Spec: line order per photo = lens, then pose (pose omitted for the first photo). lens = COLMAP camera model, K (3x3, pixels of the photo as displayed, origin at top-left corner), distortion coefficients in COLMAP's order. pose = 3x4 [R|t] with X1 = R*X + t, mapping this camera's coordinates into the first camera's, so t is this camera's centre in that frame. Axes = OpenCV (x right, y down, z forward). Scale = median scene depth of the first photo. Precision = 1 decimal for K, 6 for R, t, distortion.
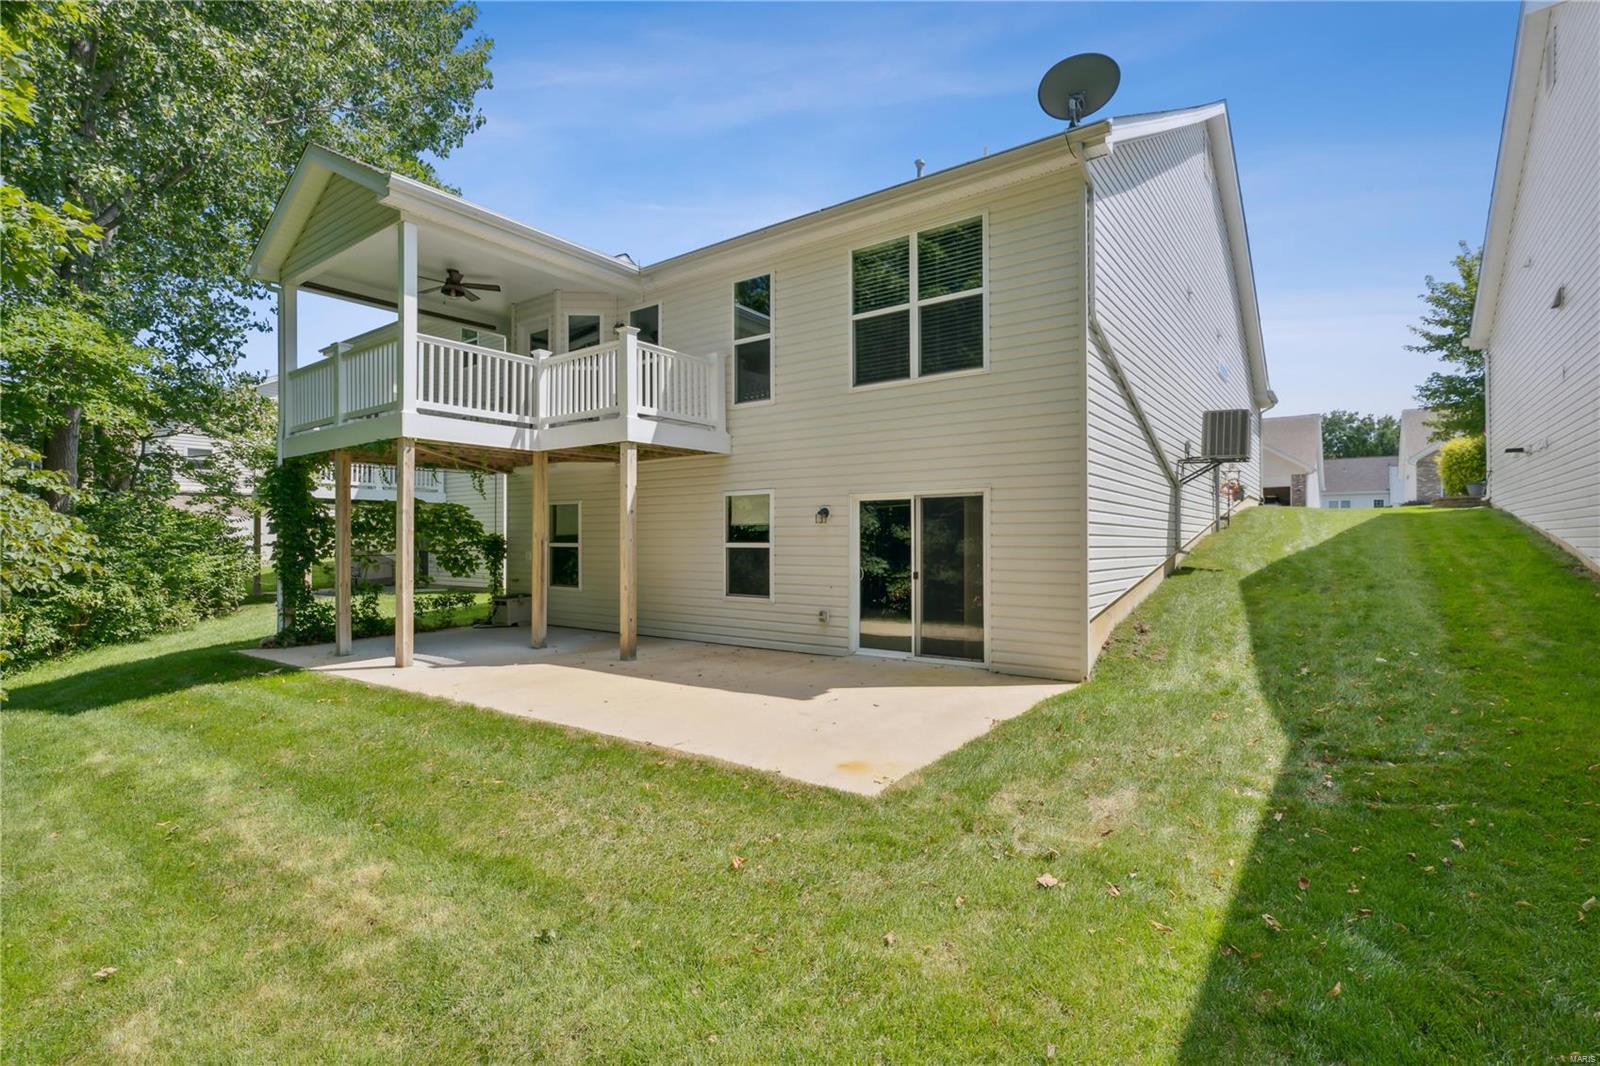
lens RADIAL K [[725.9, 0, 802.2], [0, 725.9, 542.2], [0, 0, 1]] dist [0.008376, -0.002656]
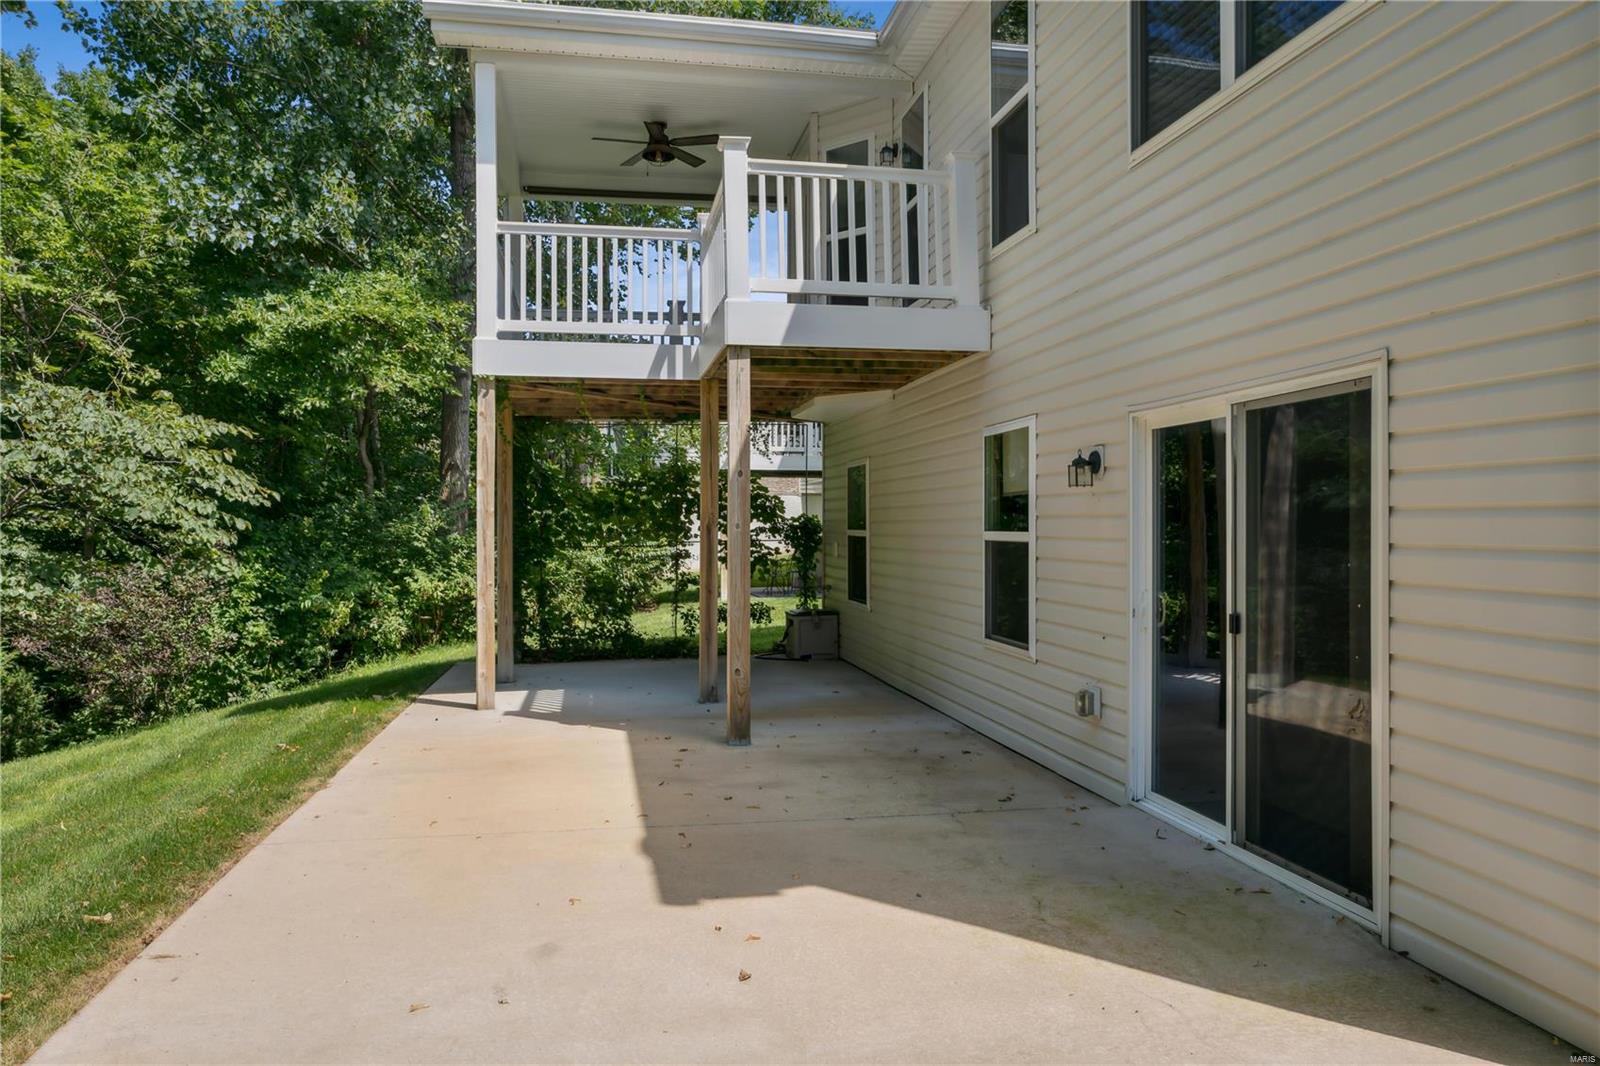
lens RADIAL K [[1078.8, 0, 798.2], [0, 1078.8, 518.4], [0, 0, 1]] dist [0.007960, 0.003408]
pose [[0.735529, -0.002880, -0.677488, 0.335449], [-0.002385, 0.999974, -0.006840, -0.002498], [0.677490, 0.006646, 0.735502, 0.414196]]
